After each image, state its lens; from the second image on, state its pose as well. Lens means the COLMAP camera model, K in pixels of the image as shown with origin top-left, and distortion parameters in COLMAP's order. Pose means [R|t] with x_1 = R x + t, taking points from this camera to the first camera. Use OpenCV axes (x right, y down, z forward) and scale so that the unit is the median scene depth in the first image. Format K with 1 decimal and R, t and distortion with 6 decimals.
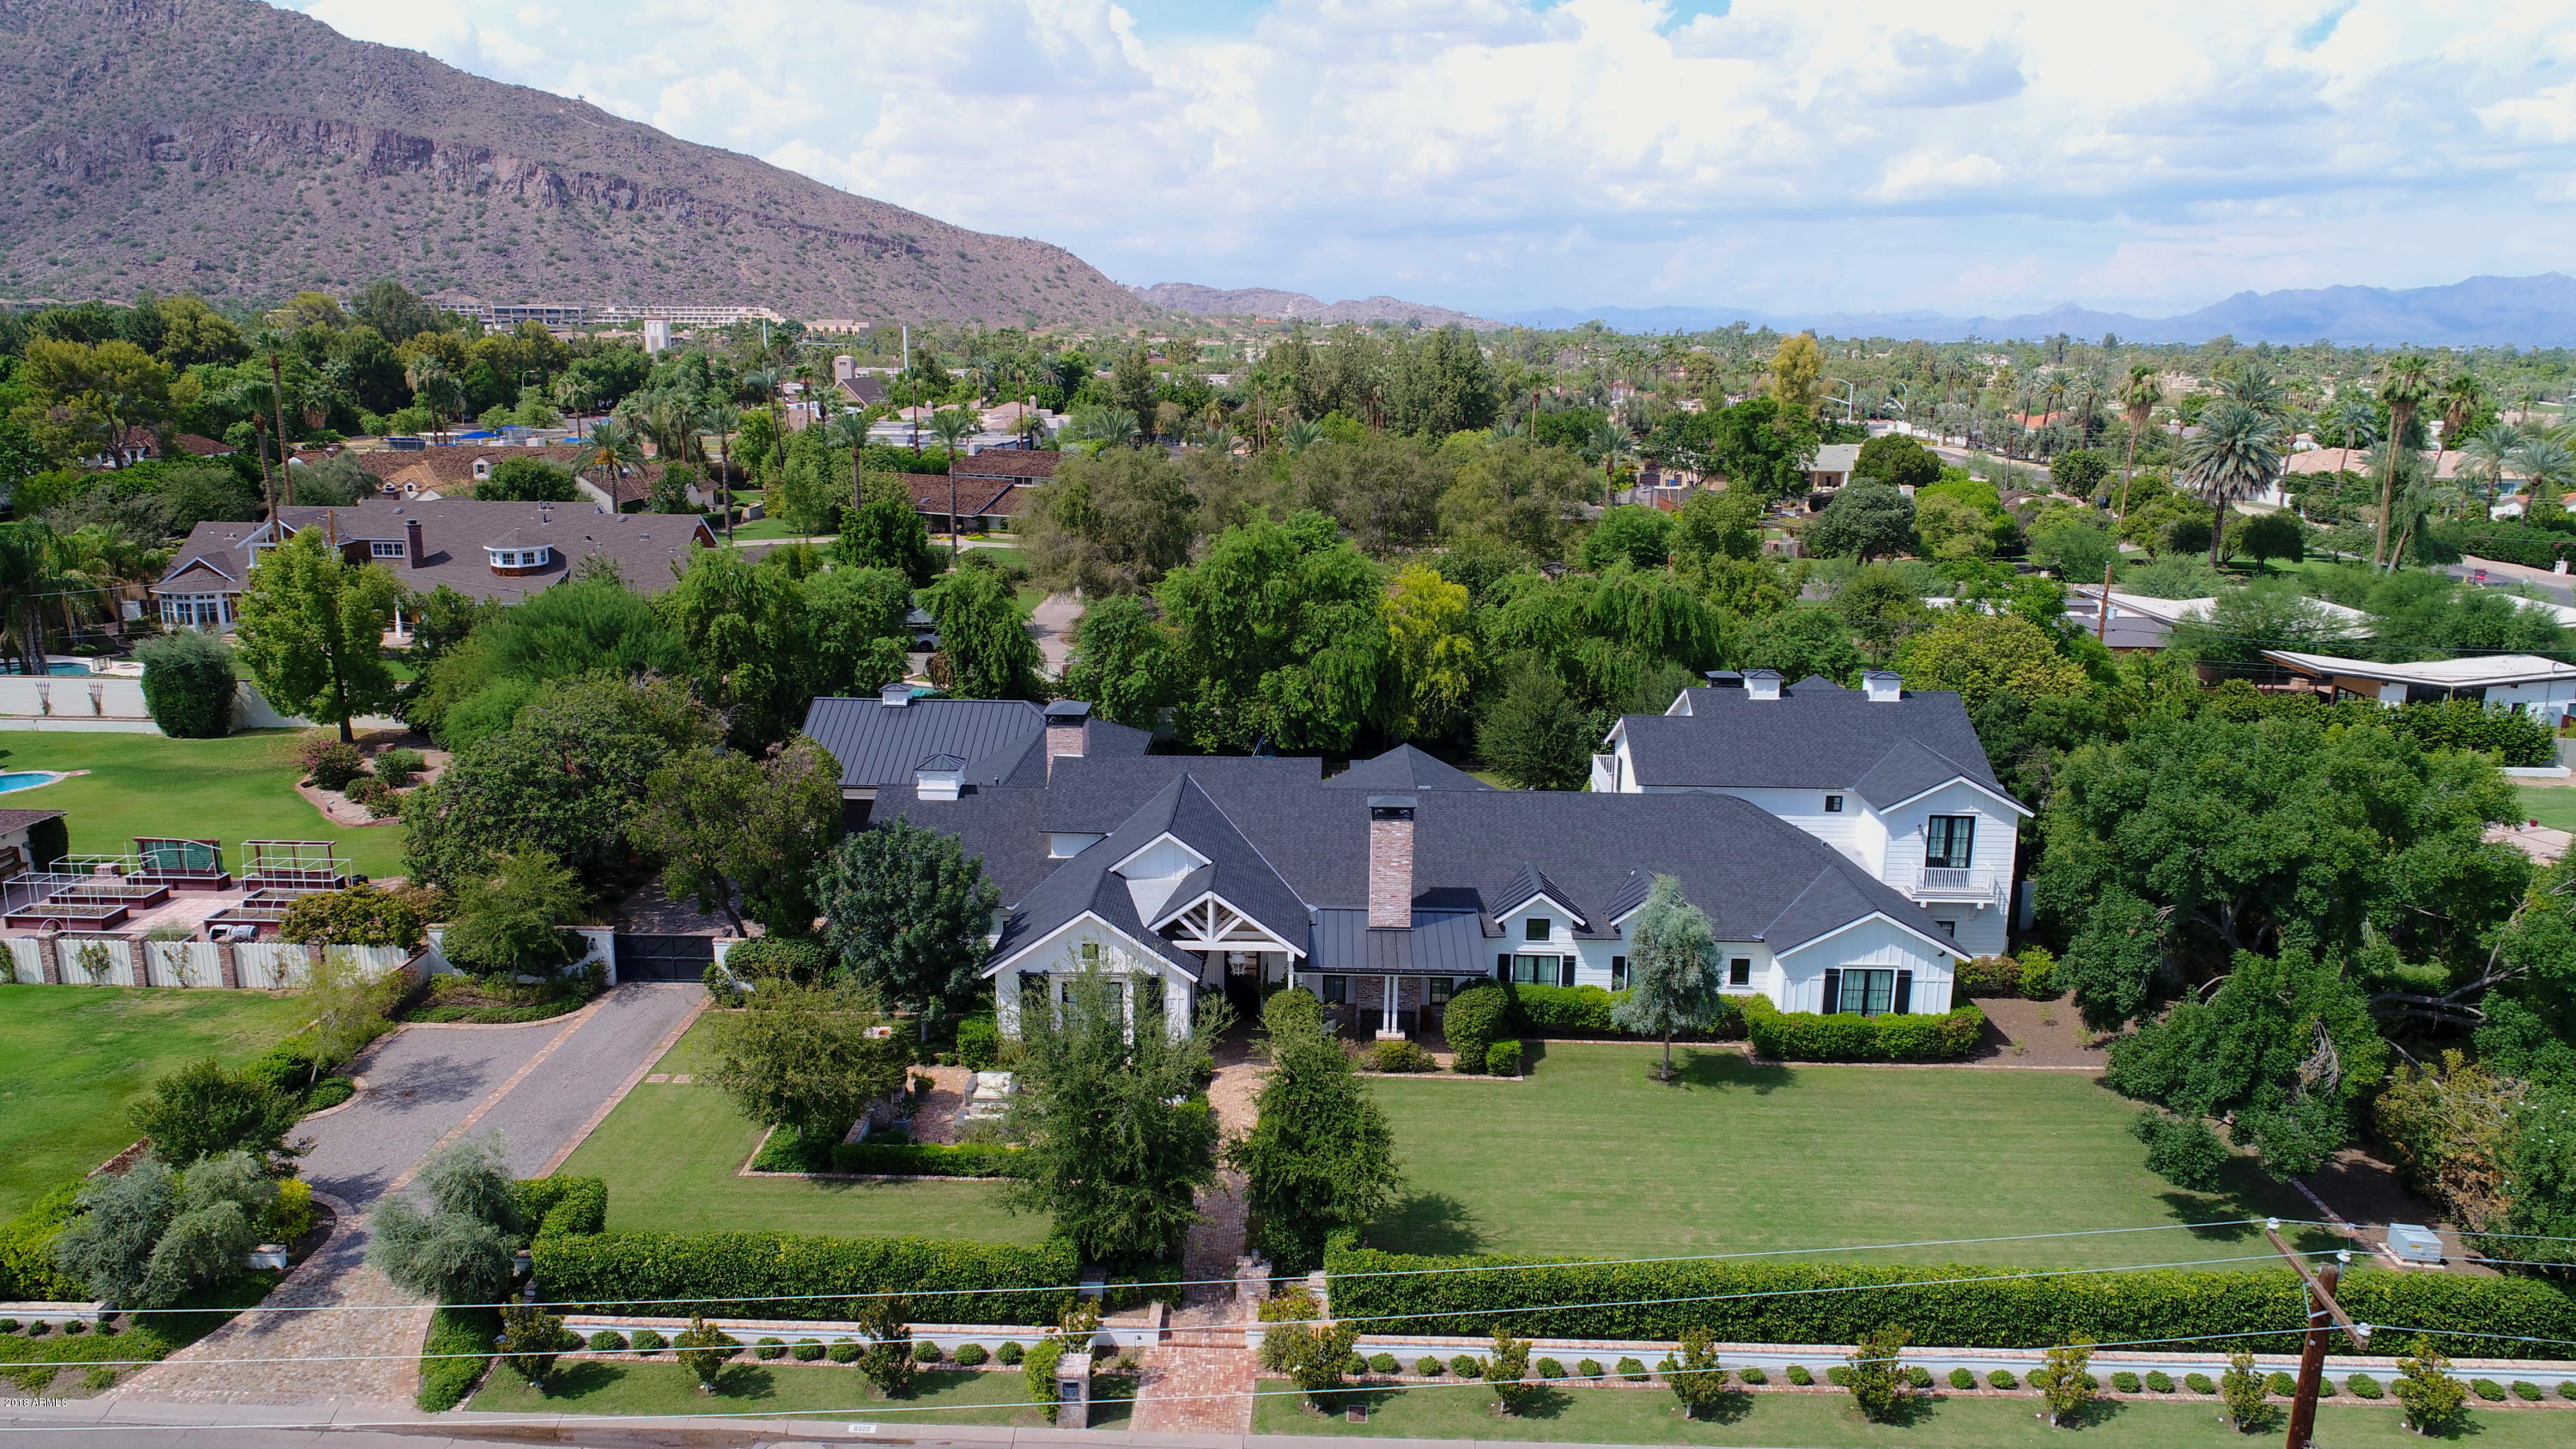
lens RADIAL K [[1716.3, 0, 1278.6], [0, 1716.3, 726.2], [0, 0, 1]] dist [-0.001420, -0.001755]
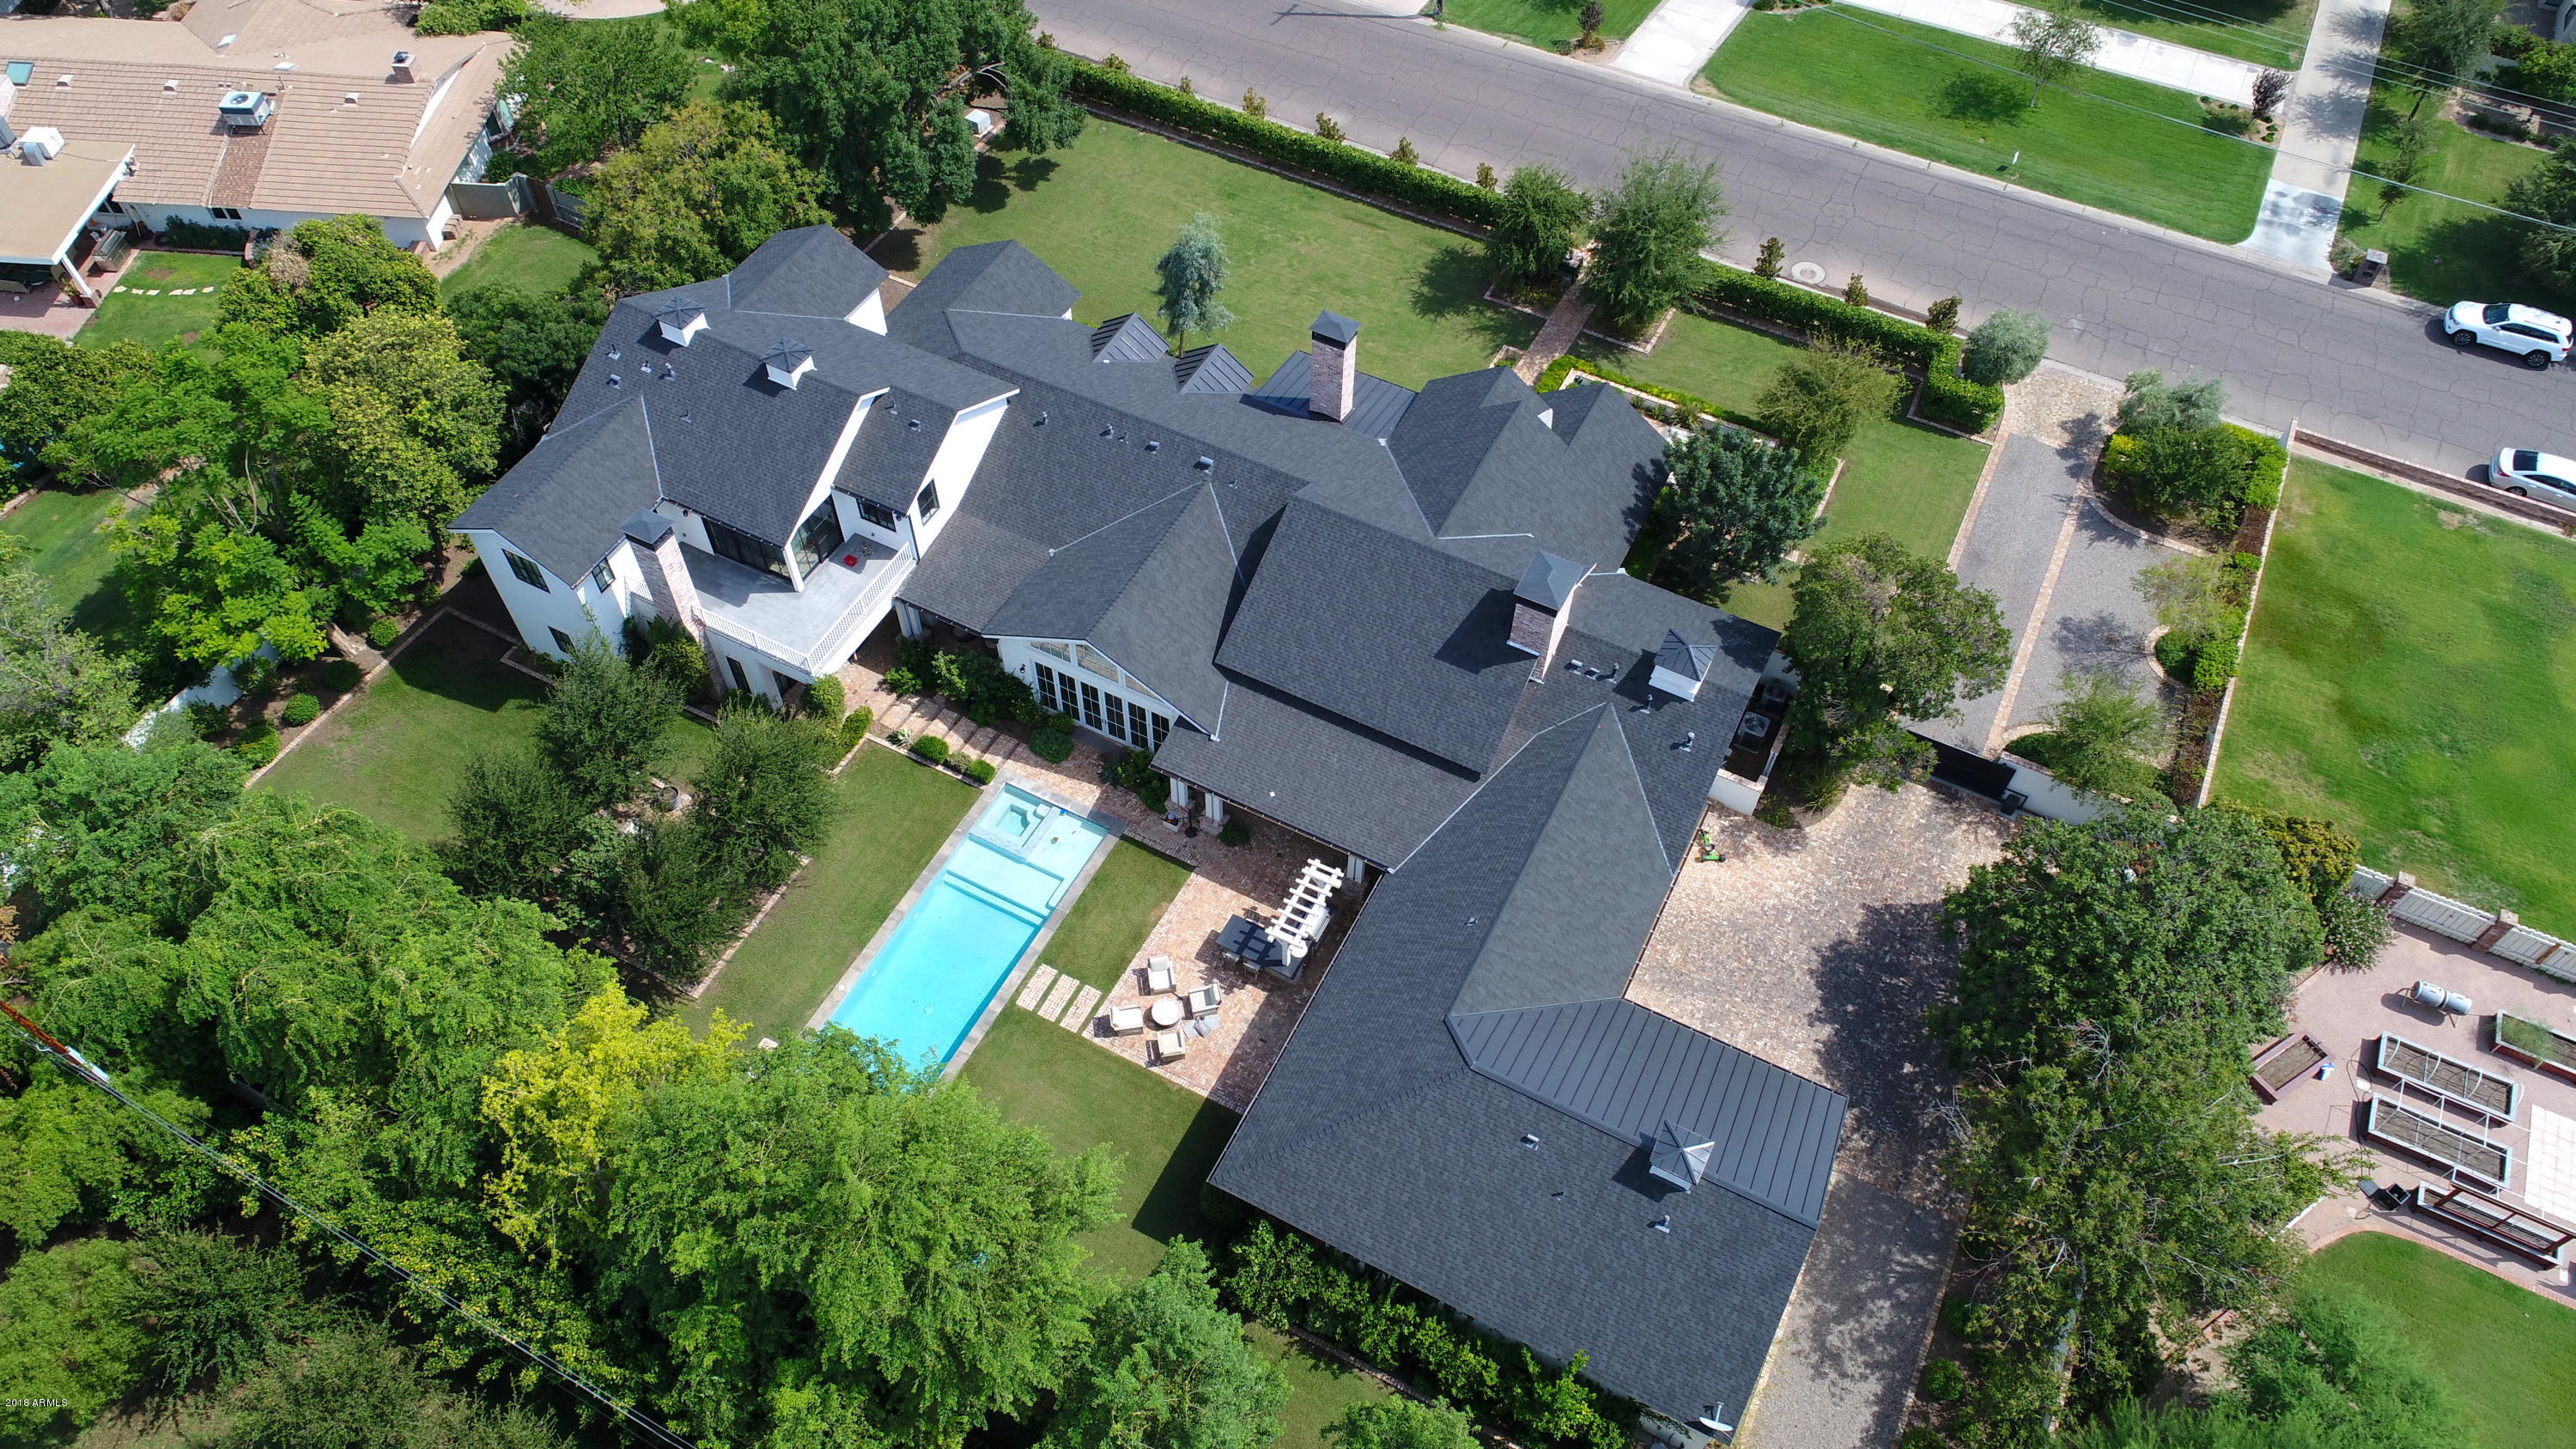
lens RADIAL K [[1711.0, 0, 1277.6], [0, 1711.0, 724.5], [0, 0, 1]] dist [-0.002365, 0.001769]
pose [[-0.899999, -0.361472, 0.243596, -0.235990], [0.077139, 0.417947, 0.905191, -0.762930], [-0.429011, 0.833462, -0.348268, 1.428208]]
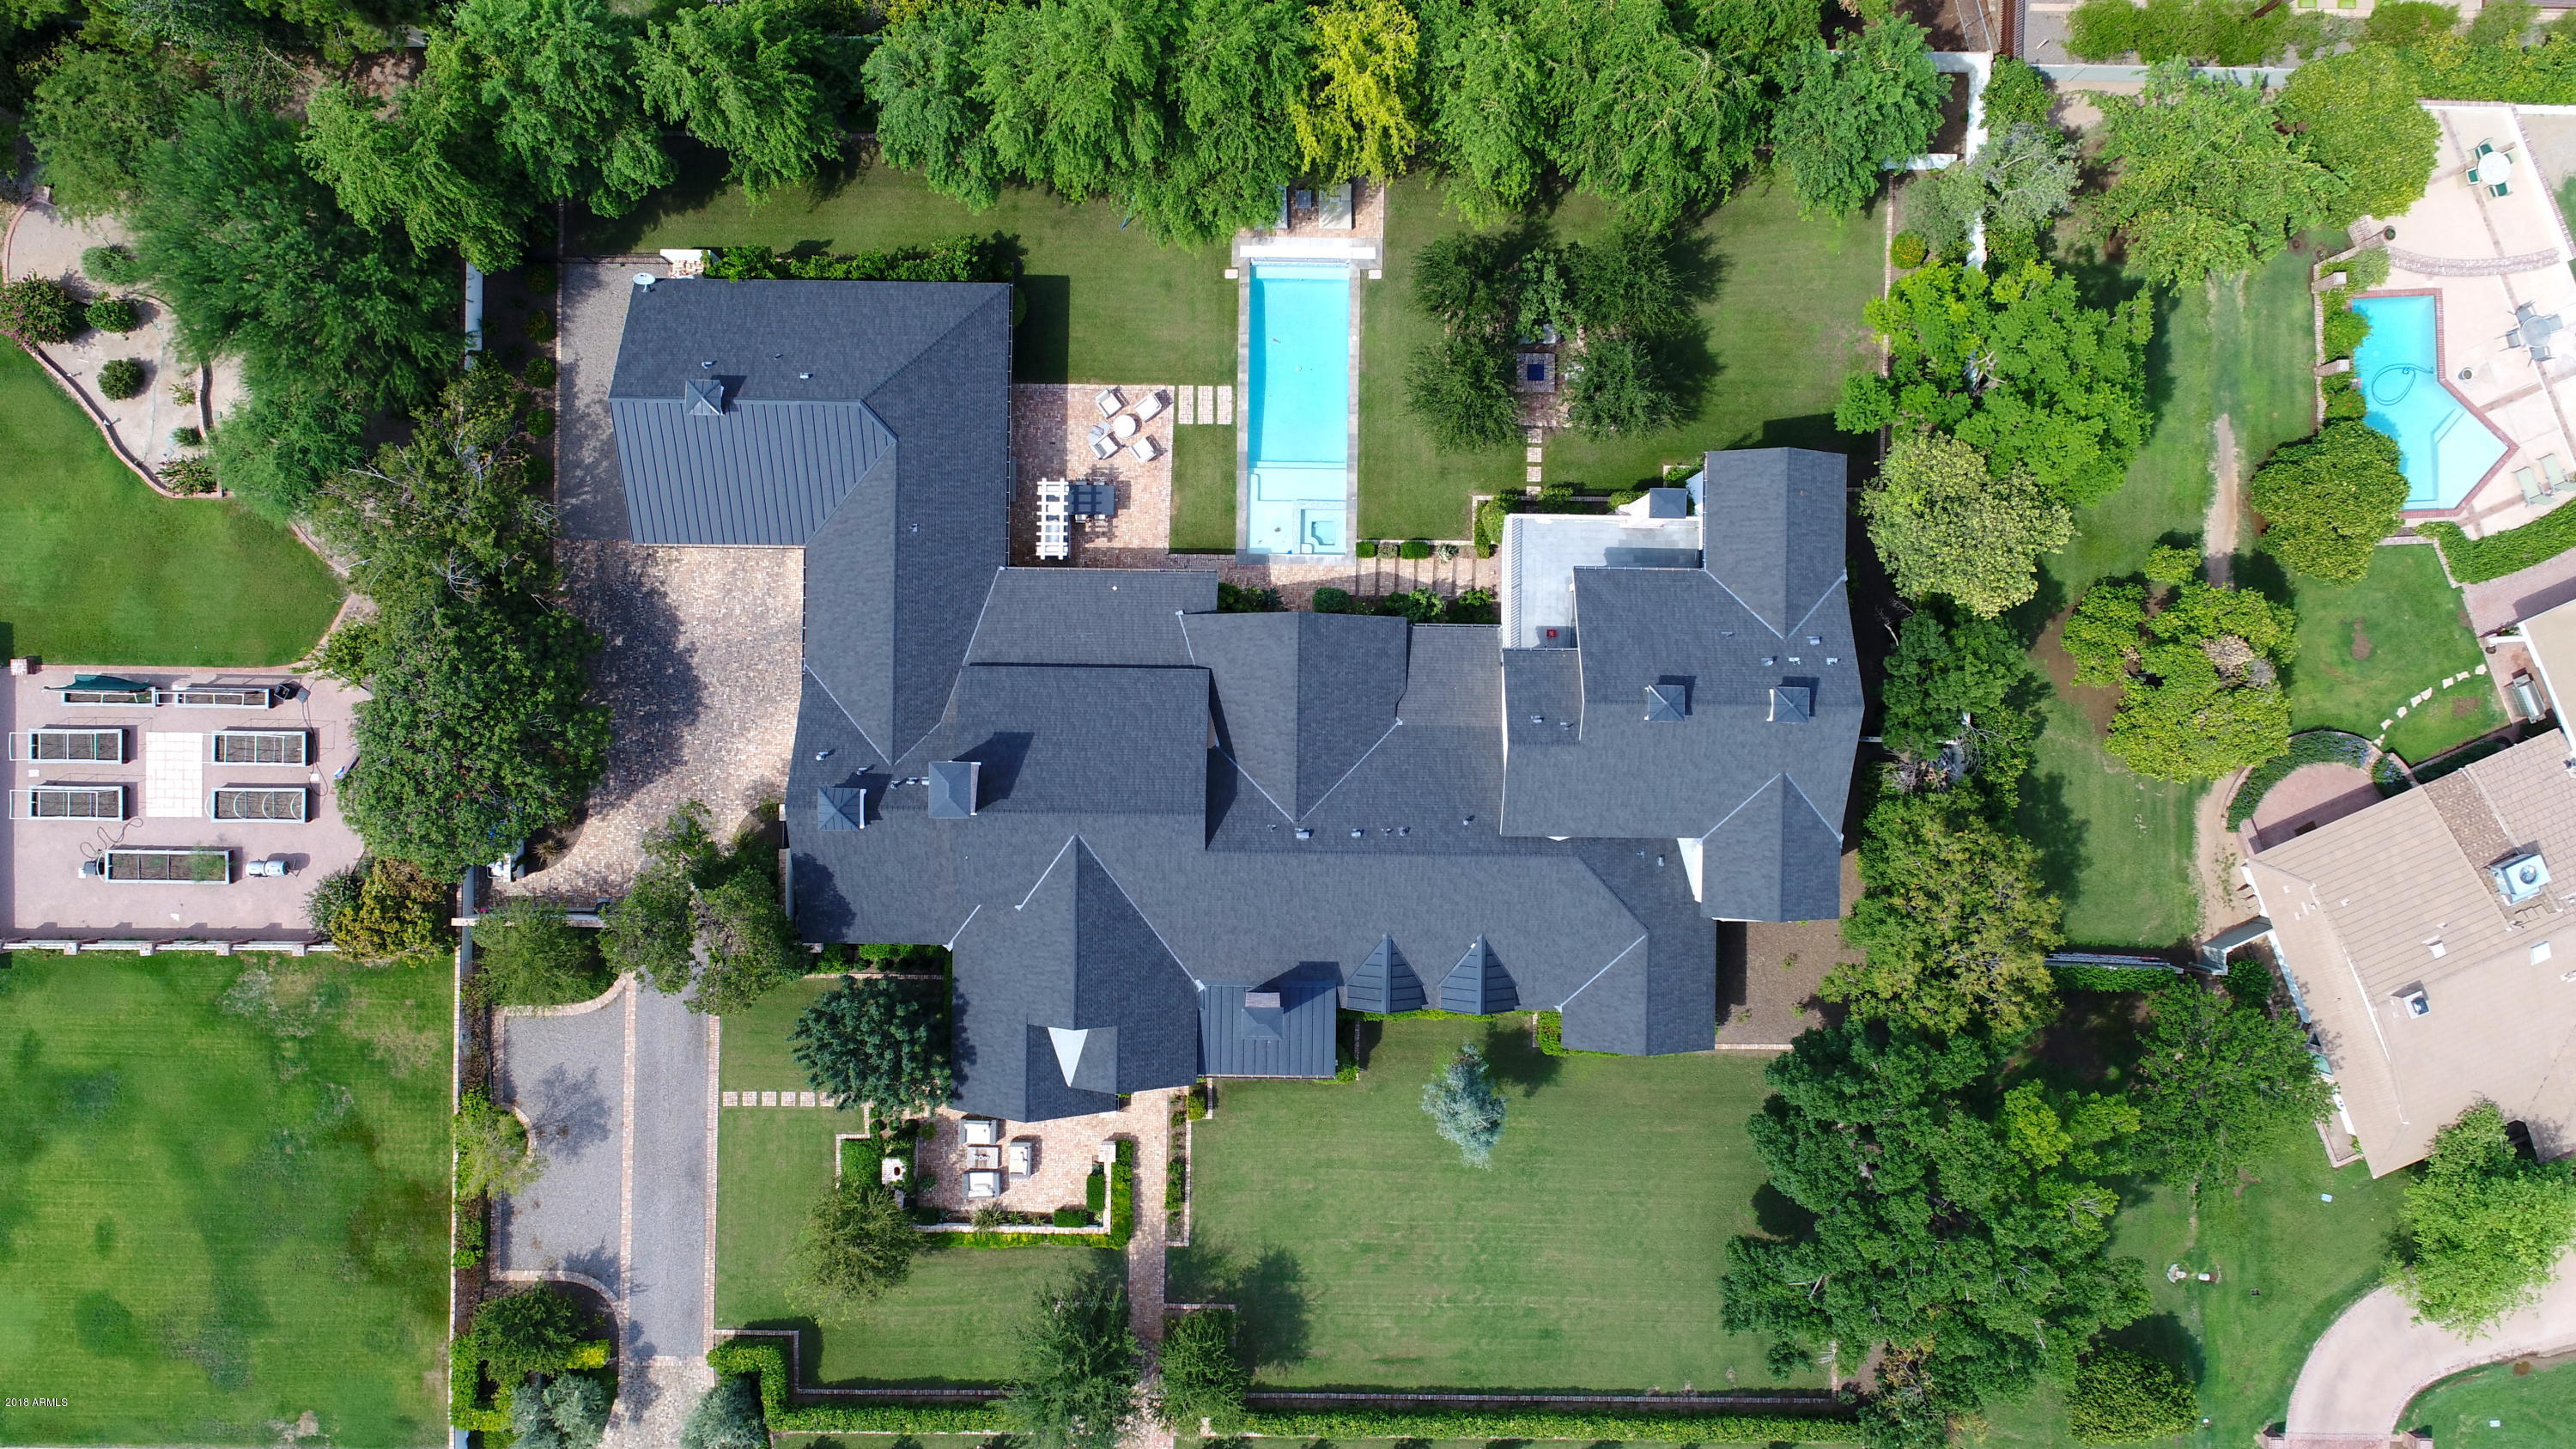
lens RADIAL K [[1719.4, 0, 1277.4], [0, 1719.4, 722.4], [0, 0, 1]] dist [-0.000920, -0.002798]
pose [[0.999878, -0.015344, -0.002761, 0.072616], [0.006025, 0.217014, 0.976150, -1.013325], [-0.014379, -0.976048, 0.217080, 0.829620]]
